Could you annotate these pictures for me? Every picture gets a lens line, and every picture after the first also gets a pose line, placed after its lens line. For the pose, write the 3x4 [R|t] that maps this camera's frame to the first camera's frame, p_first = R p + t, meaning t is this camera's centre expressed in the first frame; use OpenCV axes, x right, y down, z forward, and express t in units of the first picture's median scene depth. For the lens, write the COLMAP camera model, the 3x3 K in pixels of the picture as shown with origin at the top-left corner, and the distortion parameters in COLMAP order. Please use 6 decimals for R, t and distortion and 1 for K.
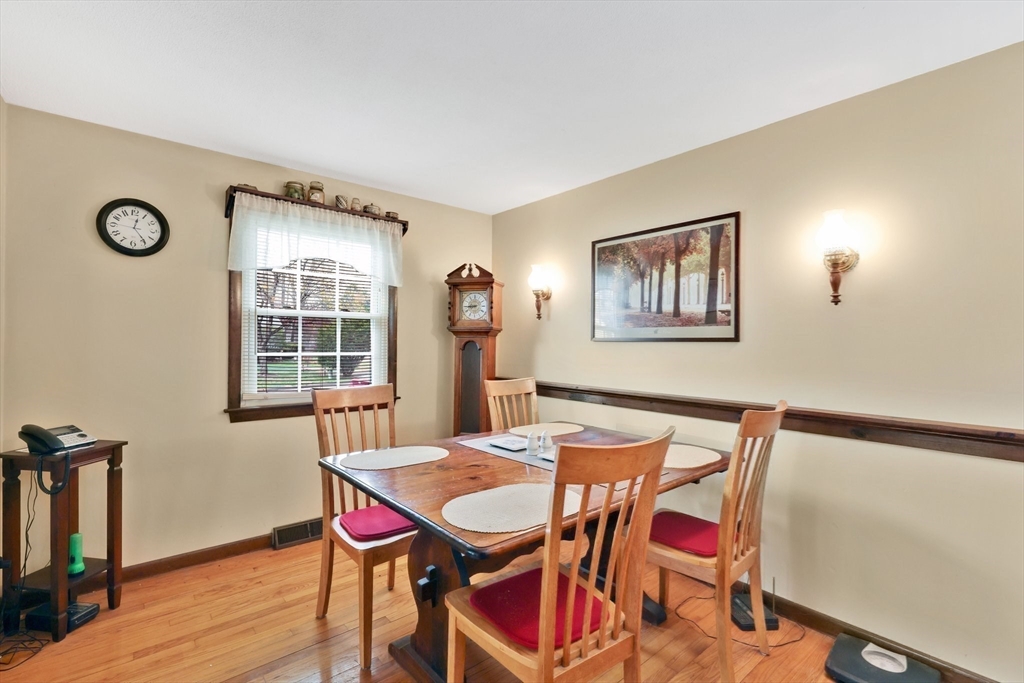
lens RADIAL K [[464.3, 0, 504.3], [0, 464.3, 340.1], [0, 0, 1]] dist [-0.000257, -0.000106]
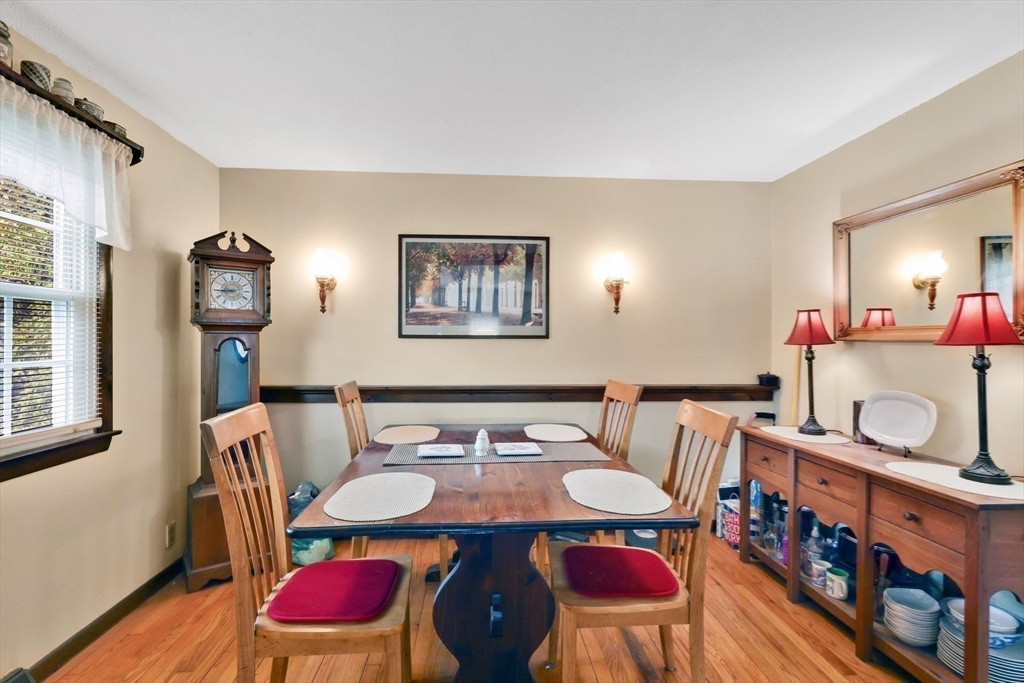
lens RADIAL K [[464.3, 0, 507.8], [0, 464.3, 341.6], [0, 0, 1]] dist [-0.000257, -0.000106]
pose [[0.592865, -0.010747, 0.805230, -0.492055], [-0.001339, 0.999896, 0.014332, -0.005176], [-0.805301, -0.009575, 0.592789, 0.271951]]
